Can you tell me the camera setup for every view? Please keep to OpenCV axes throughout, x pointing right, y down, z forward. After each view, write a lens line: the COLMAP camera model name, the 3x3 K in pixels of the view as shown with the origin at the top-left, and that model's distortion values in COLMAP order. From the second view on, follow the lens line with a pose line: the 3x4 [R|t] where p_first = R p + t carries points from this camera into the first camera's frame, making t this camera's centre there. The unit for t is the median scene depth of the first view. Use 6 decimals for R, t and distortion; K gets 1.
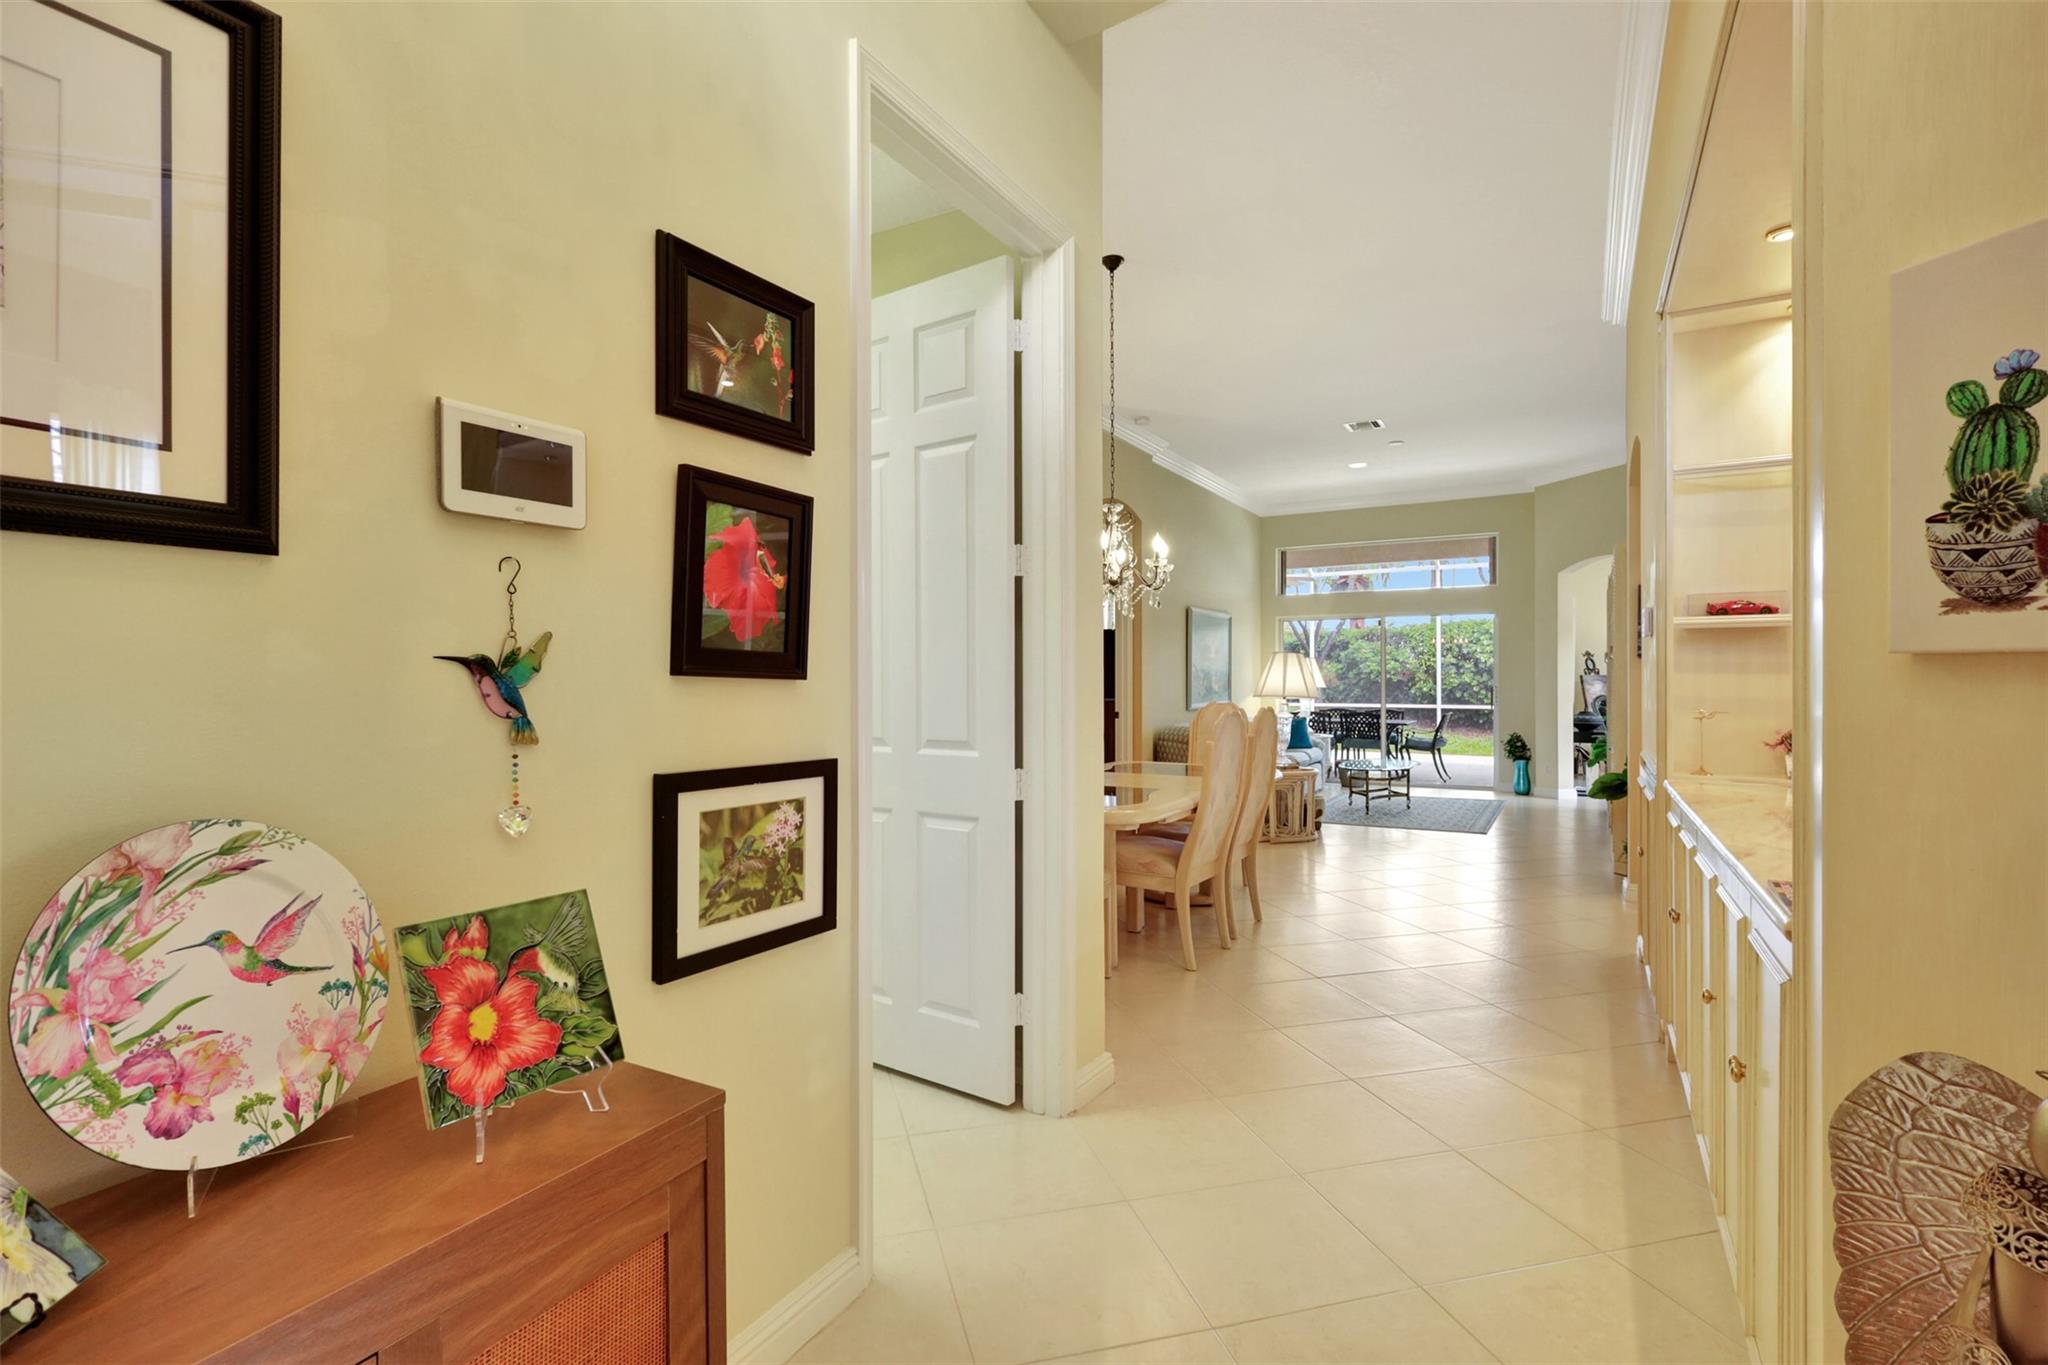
lens RADIAL K [[948.0, 0, 1032.1], [0, 948.0, 684.0], [0, 0, 1]] dist [-0.001623, 0.001879]
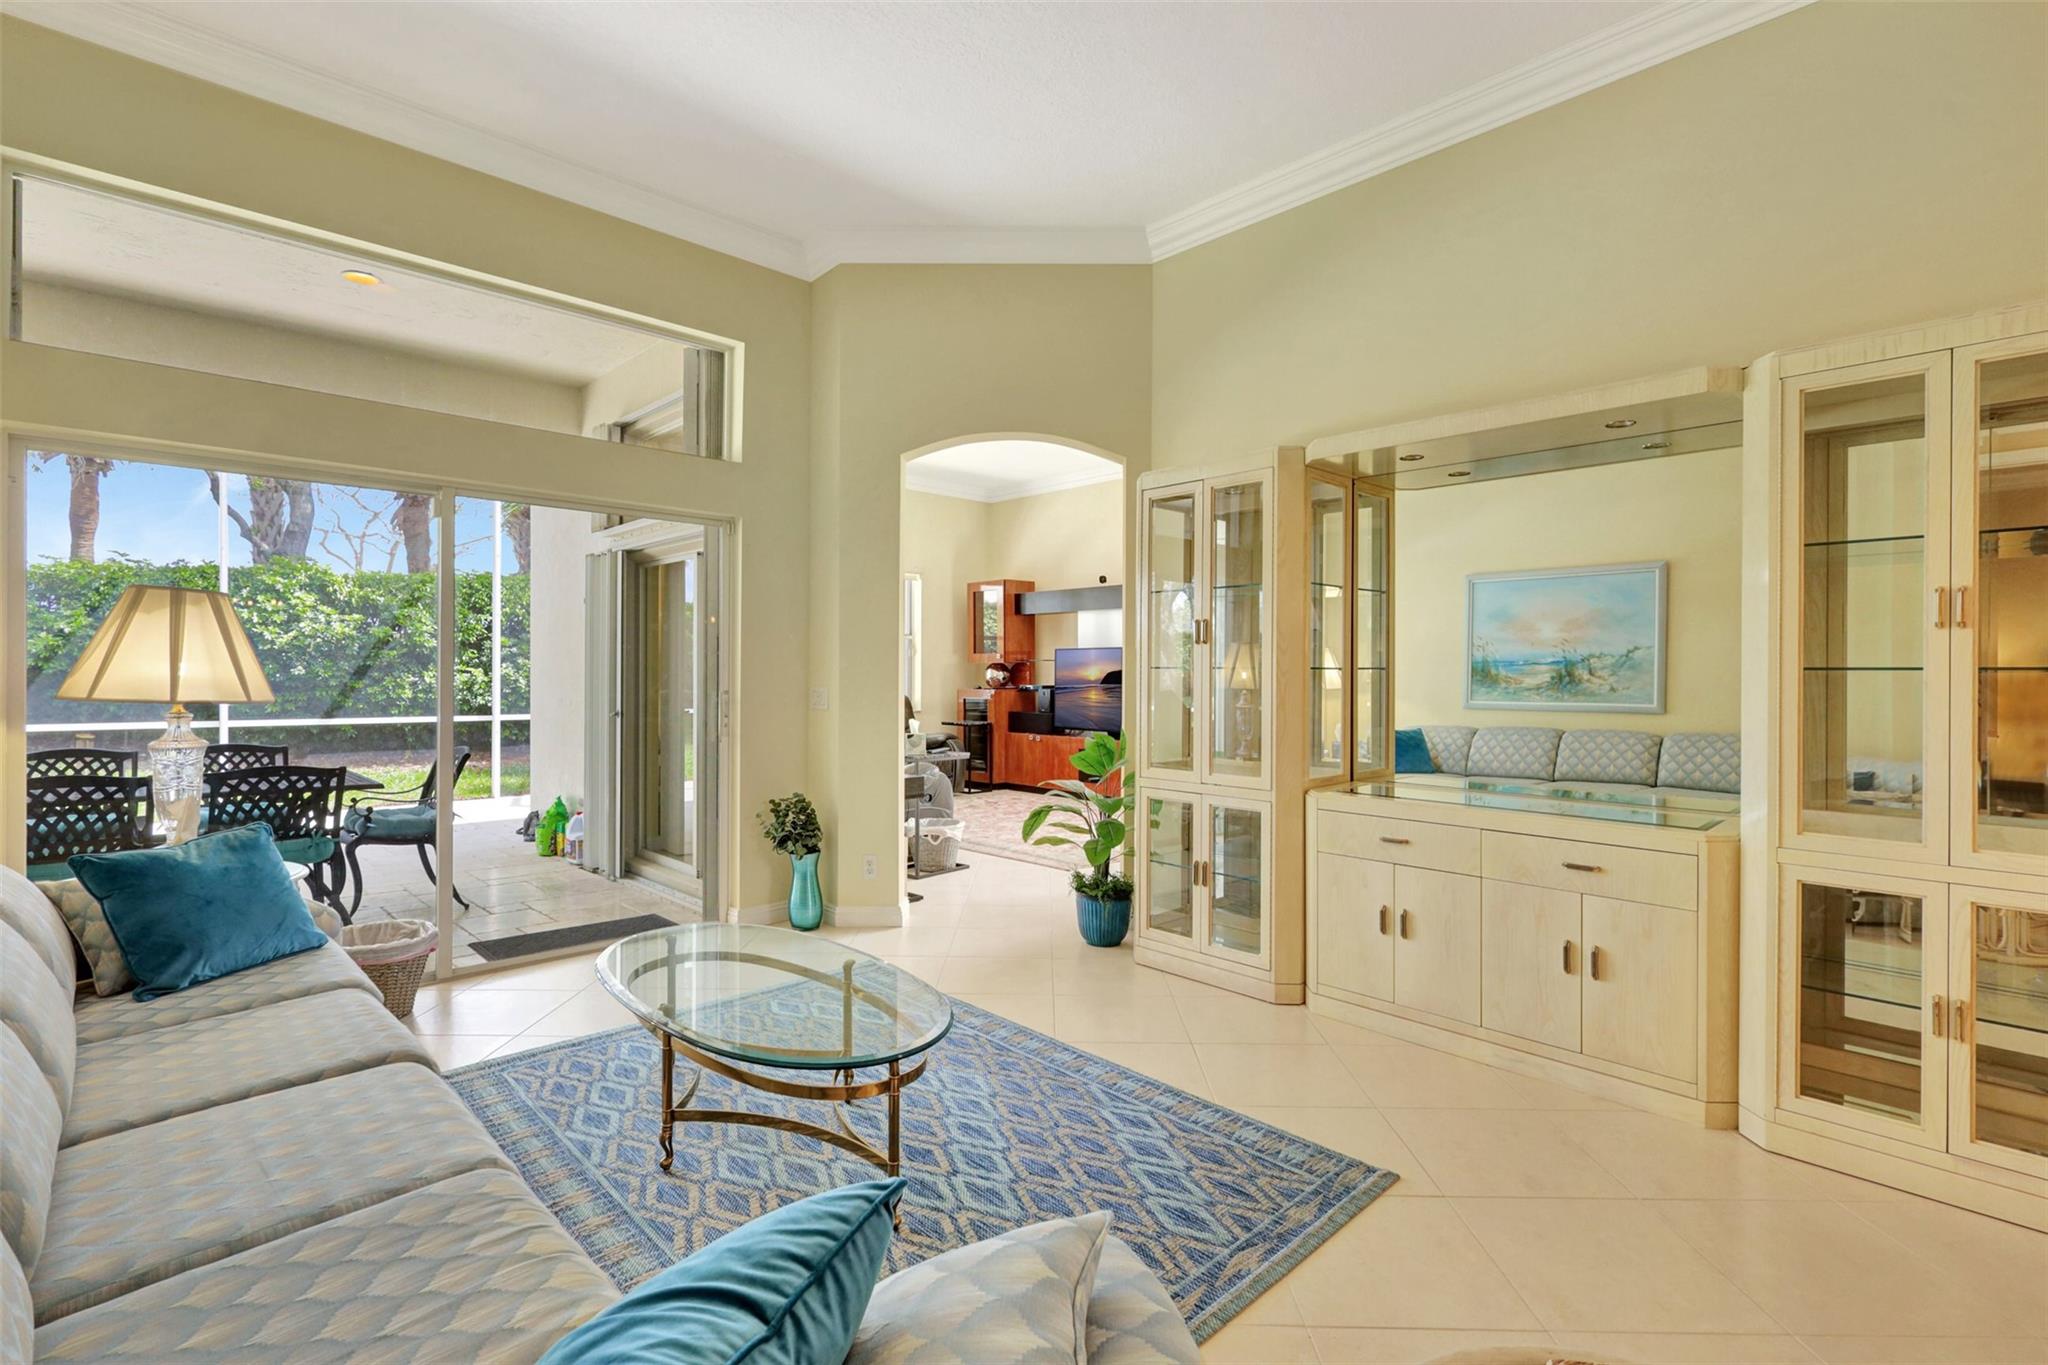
lens RADIAL K [[948.0, 0, 1016.5], [0, 948.0, 678.7], [0, 0, 1]] dist [-0.001623, 0.001879]
pose [[0.287135, 0.002443, 0.957887, 0.089679], [-0.004228, 0.999990, -0.001283, -0.002428], [-0.957881, -0.003682, 0.287142, 0.621430]]
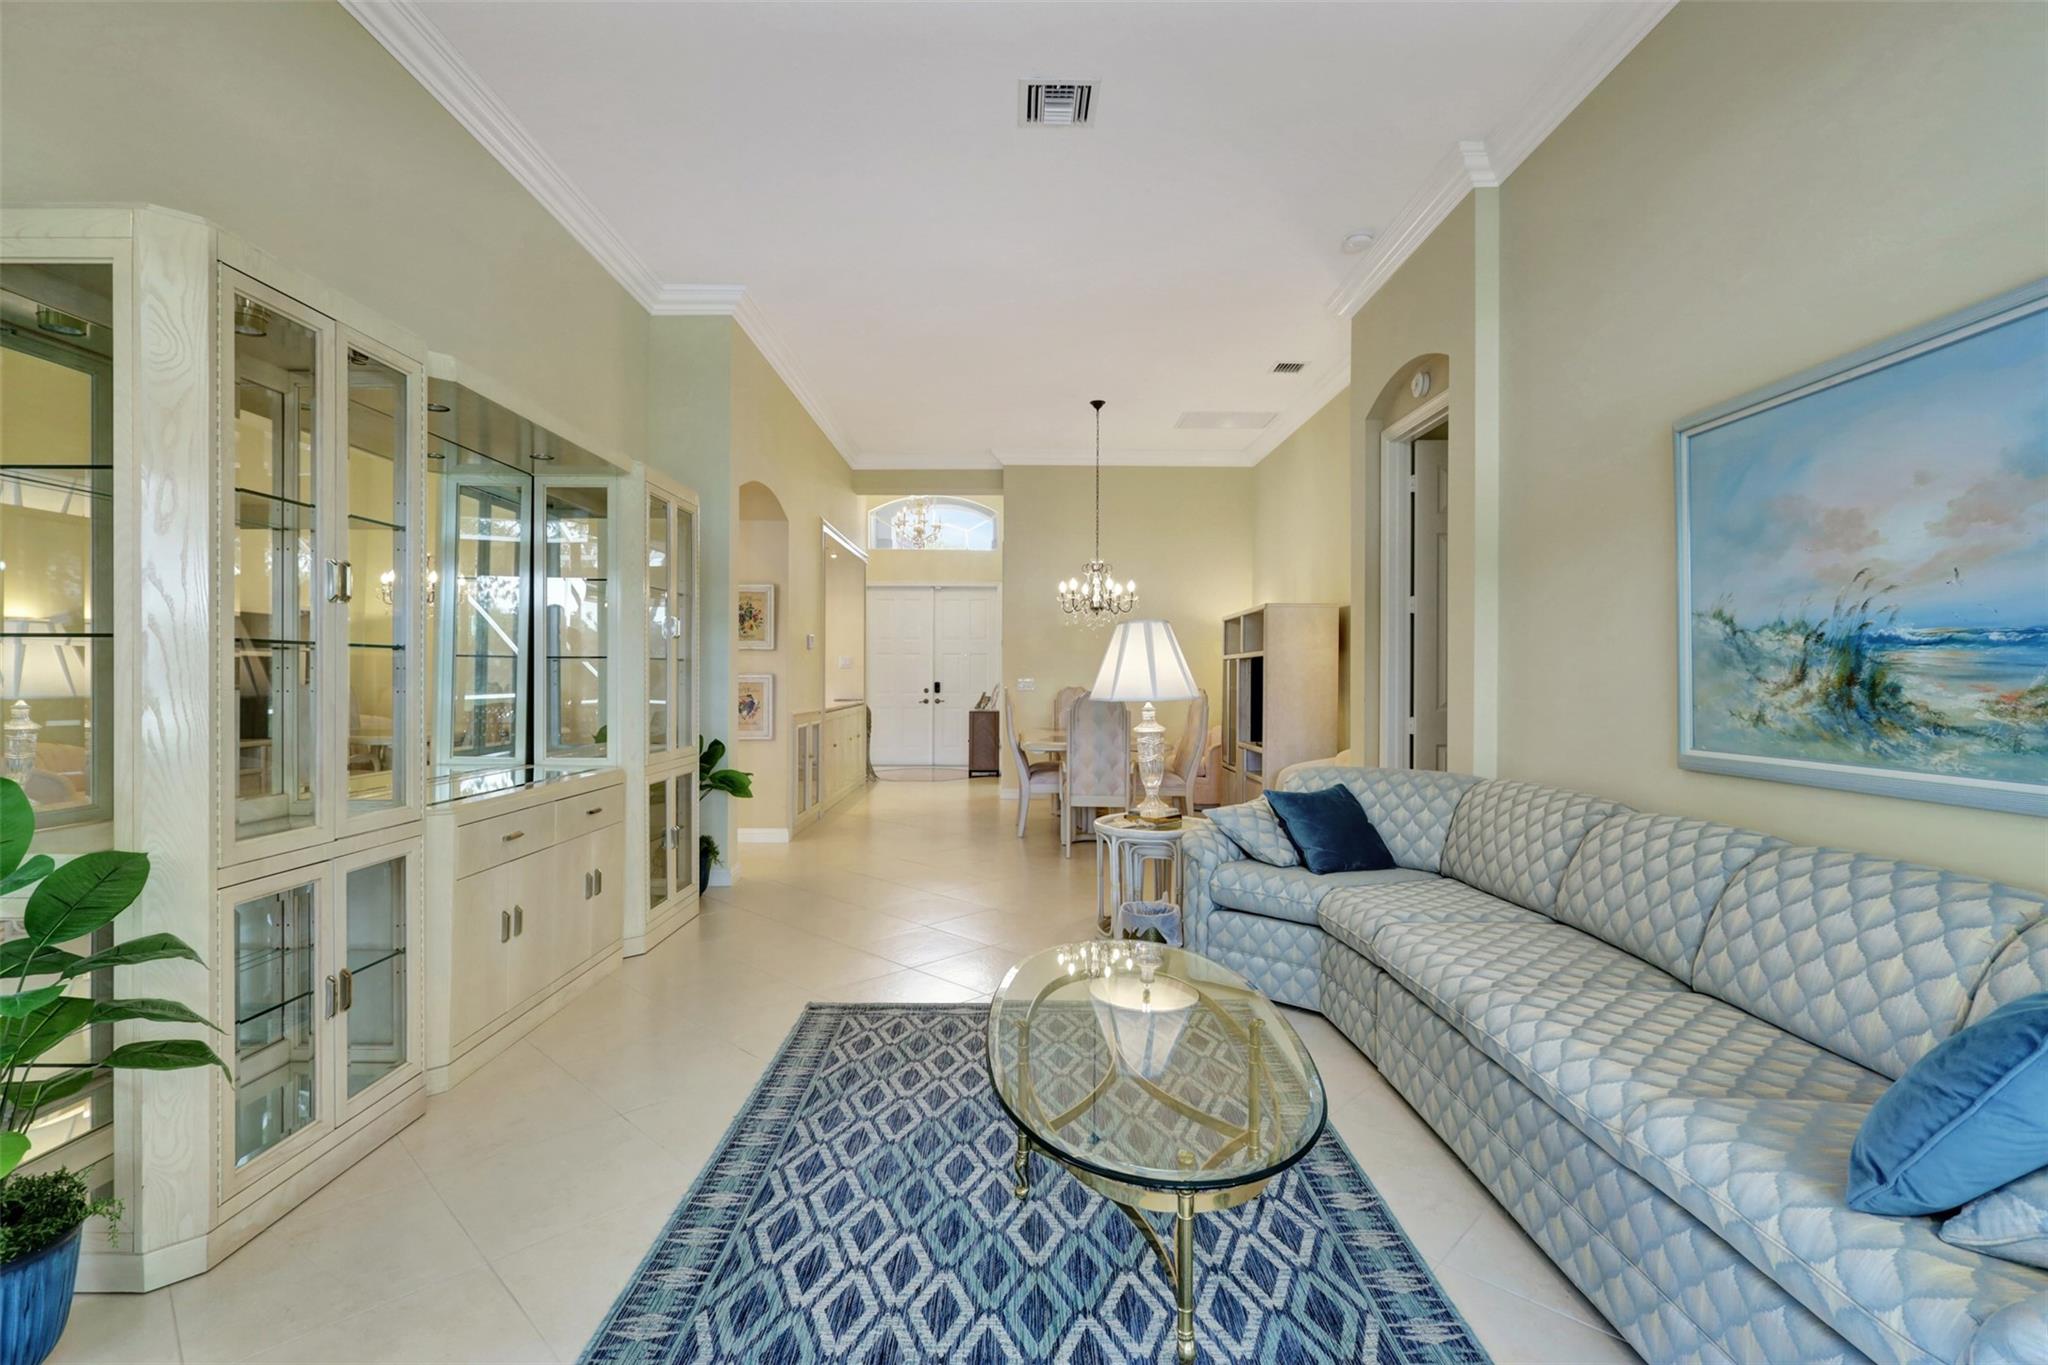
lens RADIAL K [[948.0, 0, 1020.3], [0, 948.0, 672.7], [0, 0, 1]] dist [-0.001623, 0.001879]
pose [[-0.864149, 0.000208, -0.503236, 0.373469], [-0.001828, 0.999992, 0.003552, -0.001946], [0.503233, 0.003989, -0.864142, 0.868714]]
